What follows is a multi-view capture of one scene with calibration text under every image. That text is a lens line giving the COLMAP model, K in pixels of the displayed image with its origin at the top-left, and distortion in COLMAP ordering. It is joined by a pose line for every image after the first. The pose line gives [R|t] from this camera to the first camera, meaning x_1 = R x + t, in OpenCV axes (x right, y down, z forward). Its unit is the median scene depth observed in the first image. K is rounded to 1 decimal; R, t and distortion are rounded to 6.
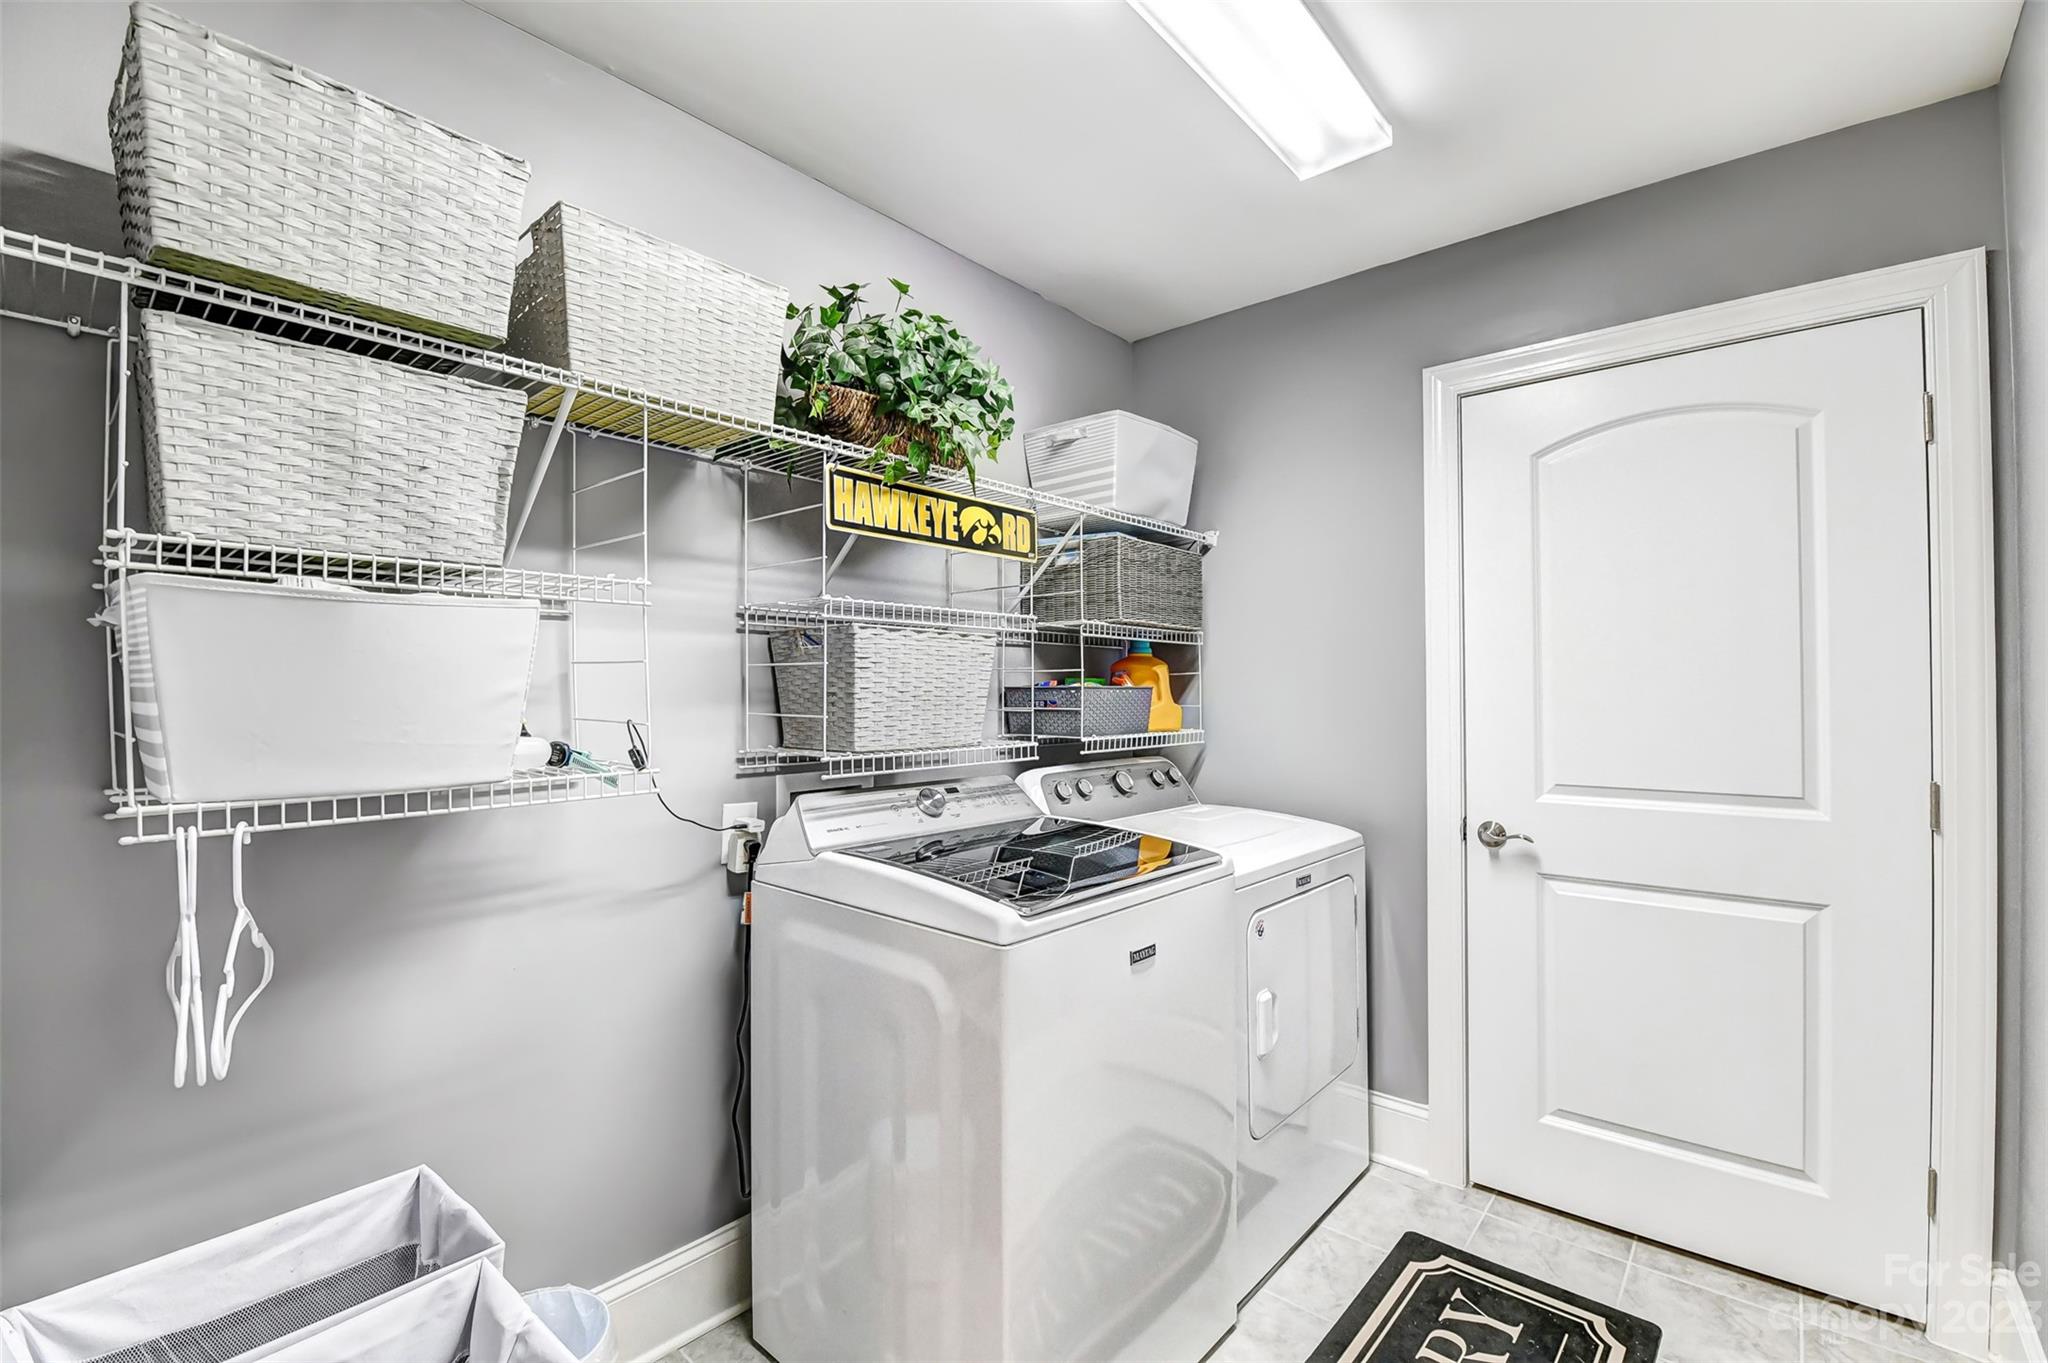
lens RADIAL K [[890.0, 0, 1035.0], [0, 890.0, 681.9], [0, 0, 1]] dist [0.001041, -0.010351]
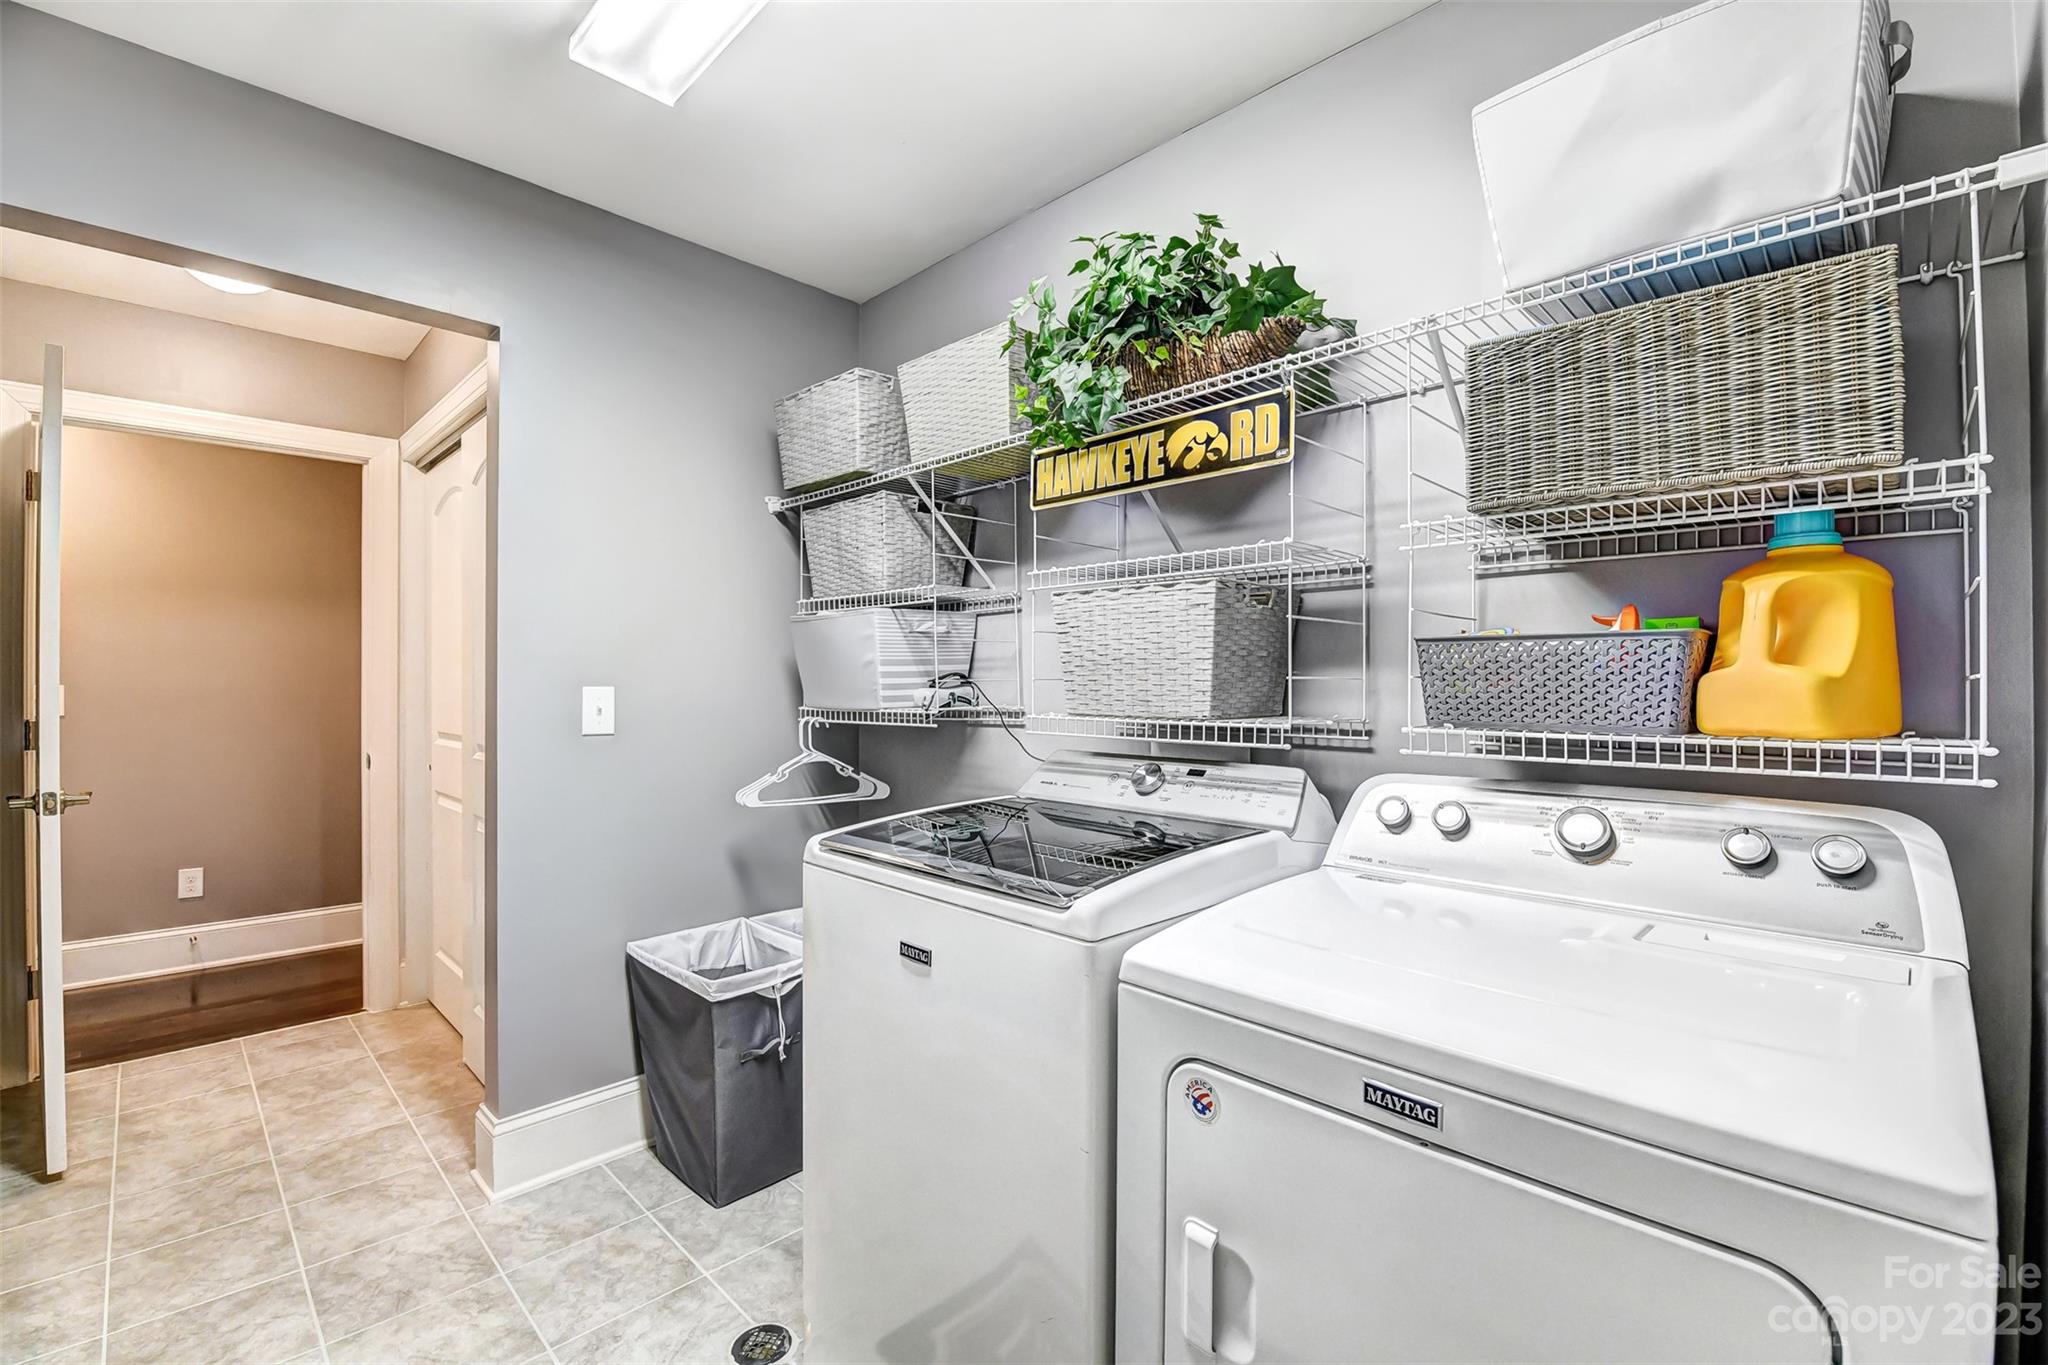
lens RADIAL K [[890.0, 0, 1035.0], [0, 890.0, 682.9], [0, 0, 1]] dist [0.001041, -0.010351]
pose [[-0.076766, 0.002772, -0.997045, 0.775883], [0.009019, 0.999957, 0.002085, 0.036939], [0.997008, -0.008832, -0.076788, 0.953002]]
